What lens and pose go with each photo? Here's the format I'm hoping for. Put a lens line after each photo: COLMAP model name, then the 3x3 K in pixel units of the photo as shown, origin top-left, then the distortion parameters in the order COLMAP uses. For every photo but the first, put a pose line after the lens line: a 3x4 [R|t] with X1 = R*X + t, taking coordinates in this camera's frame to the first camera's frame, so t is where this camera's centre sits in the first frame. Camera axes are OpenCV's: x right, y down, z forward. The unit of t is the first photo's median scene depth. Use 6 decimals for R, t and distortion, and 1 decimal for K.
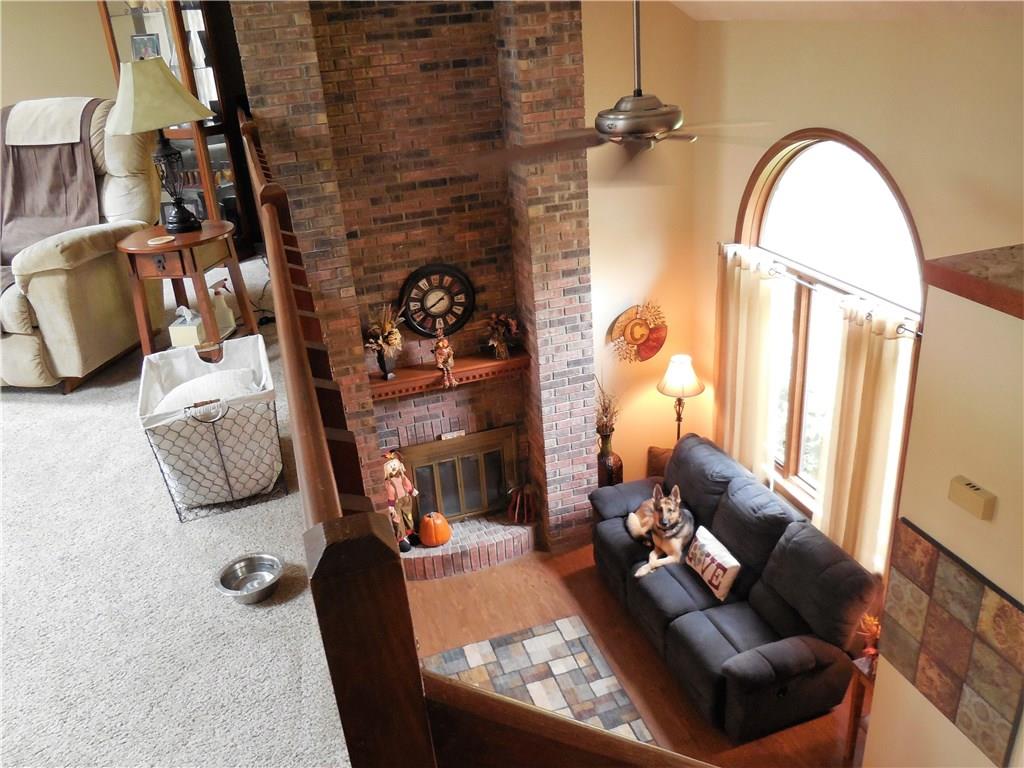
lens RADIAL K [[855.4, 0, 512.0], [0, 855.4, 384.0], [0, 0, 1]] dist [-0.058321, 0.059983]
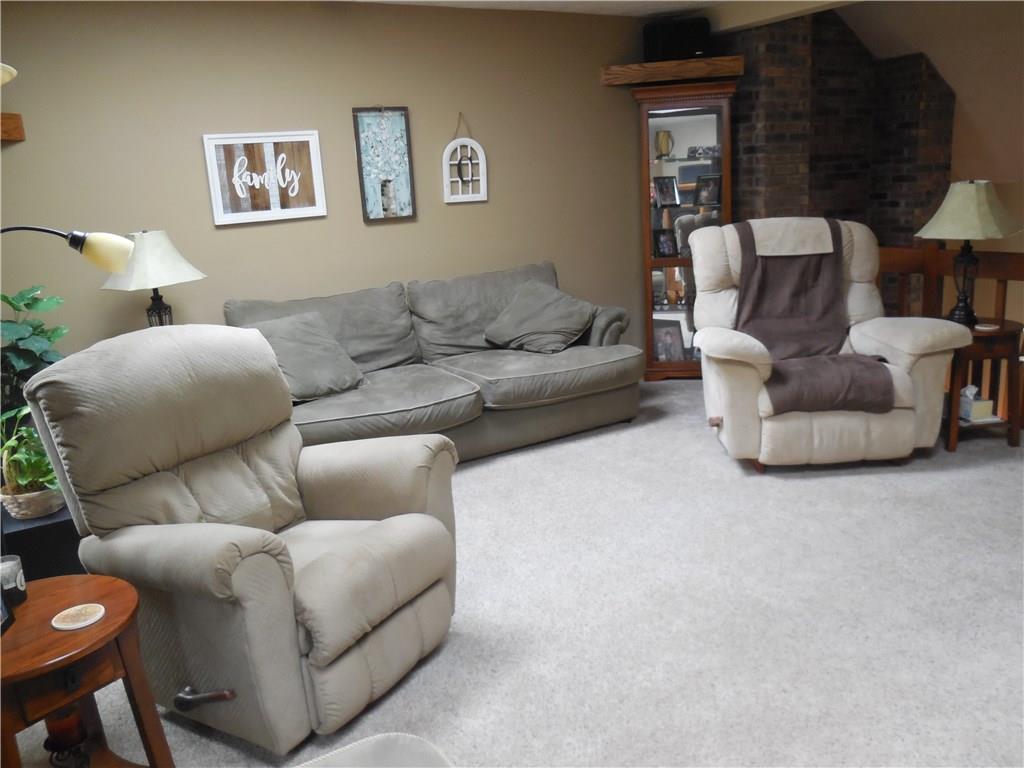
lens RADIAL K [[855.4, 0, 512.0], [0, 855.4, 384.0], [0, 0, 1]] dist [-0.058321, 0.059983]
pose [[0.972200, -0.033912, 0.231684, -1.232437], [0.080236, 0.977801, -0.193564, 0.078571], [-0.219976, 0.206772, 0.953339, 0.032018]]
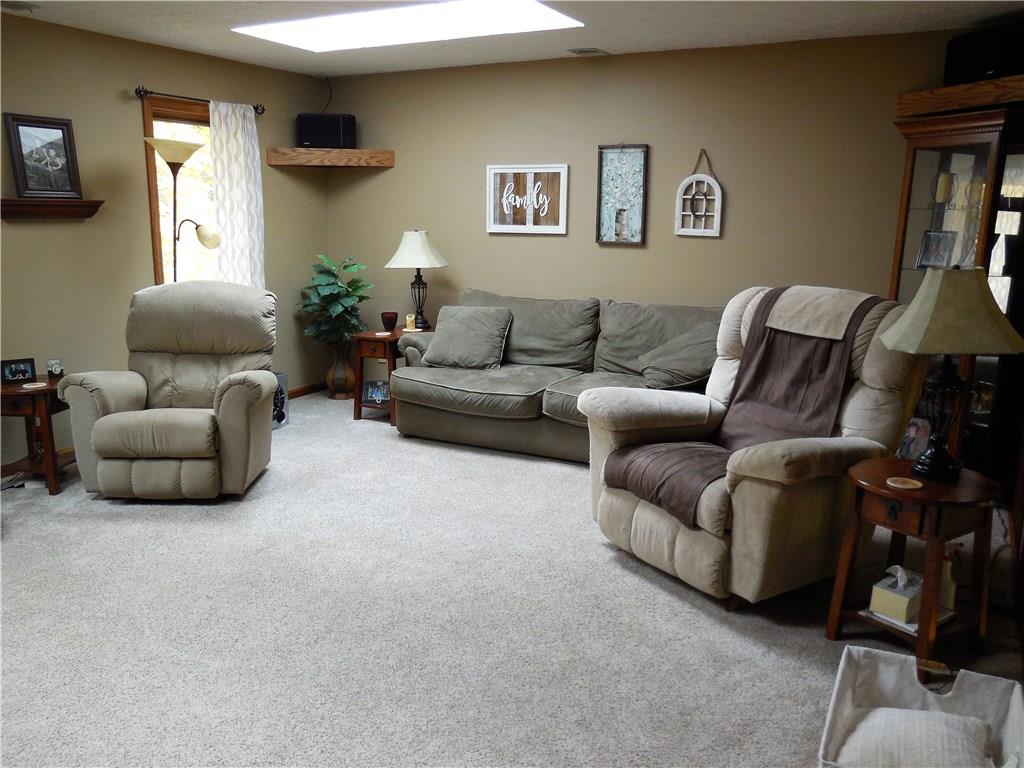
lens RADIAL K [[855.4, 0, 512.0], [0, 855.4, 384.0], [0, 0, 1]] dist [-0.058321, 0.059983]
pose [[0.689385, 0.231234, -0.686498, -0.134433], [-0.361325, 0.931141, -0.049207, -0.078243], [0.627847, 0.281971, 0.725465, 0.159958]]
